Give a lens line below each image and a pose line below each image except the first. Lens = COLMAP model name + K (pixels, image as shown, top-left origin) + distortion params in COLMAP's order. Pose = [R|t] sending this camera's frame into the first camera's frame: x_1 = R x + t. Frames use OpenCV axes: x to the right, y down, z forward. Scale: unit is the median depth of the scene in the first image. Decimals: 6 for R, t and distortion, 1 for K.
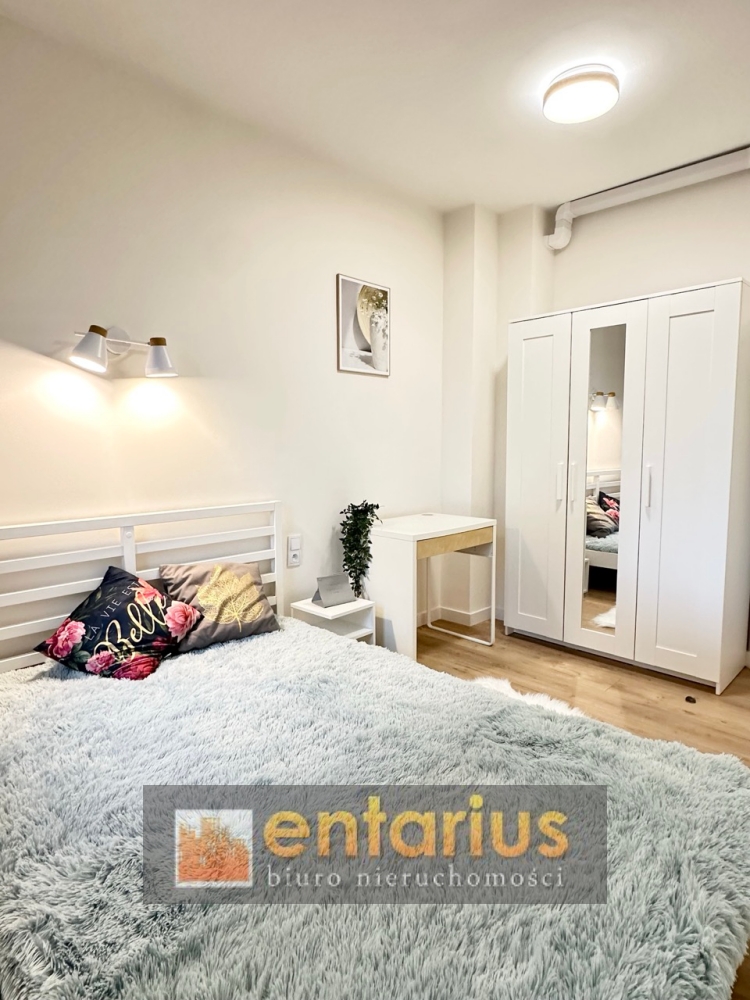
lens RADIAL K [[558.2, 0, 373.9], [0, 558.2, 498.8], [0, 0, 1]] dist [-0.001230, -0.000535]
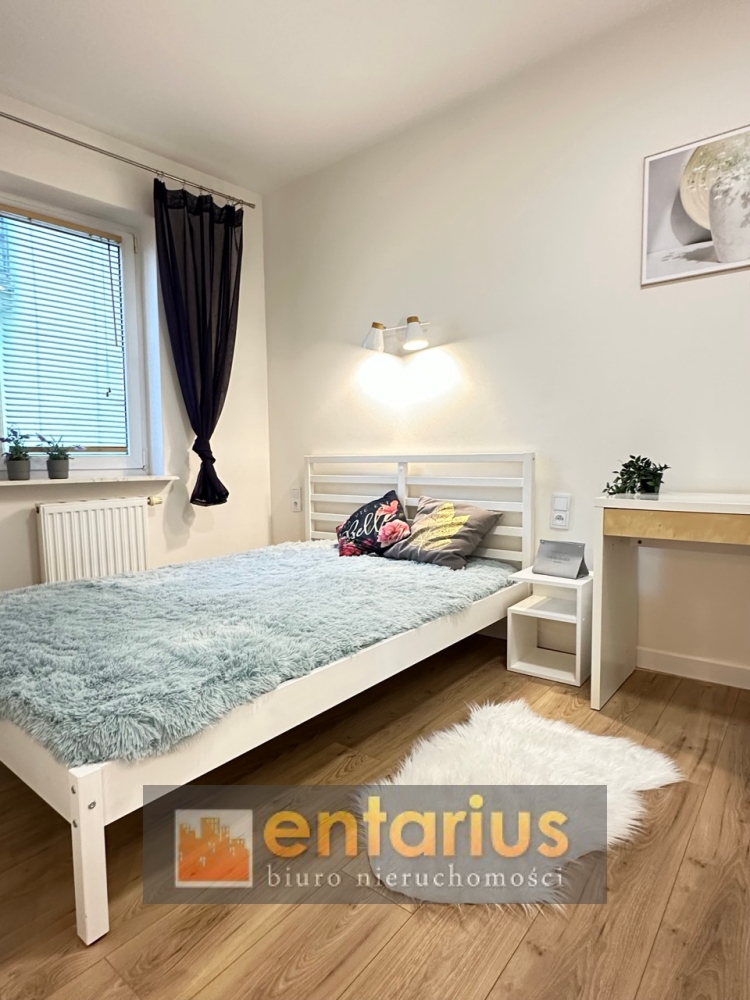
lens RADIAL K [[558.2, 0, 373.9], [0, 558.2, 501.5], [0, 0, 1]] dist [-0.001230, -0.000535]
pose [[0.106160, 0.077623, -0.991315, 0.881042], [-0.091200, 0.993506, 0.068028, 0.054965], [0.990158, 0.083186, 0.112550, 0.757747]]
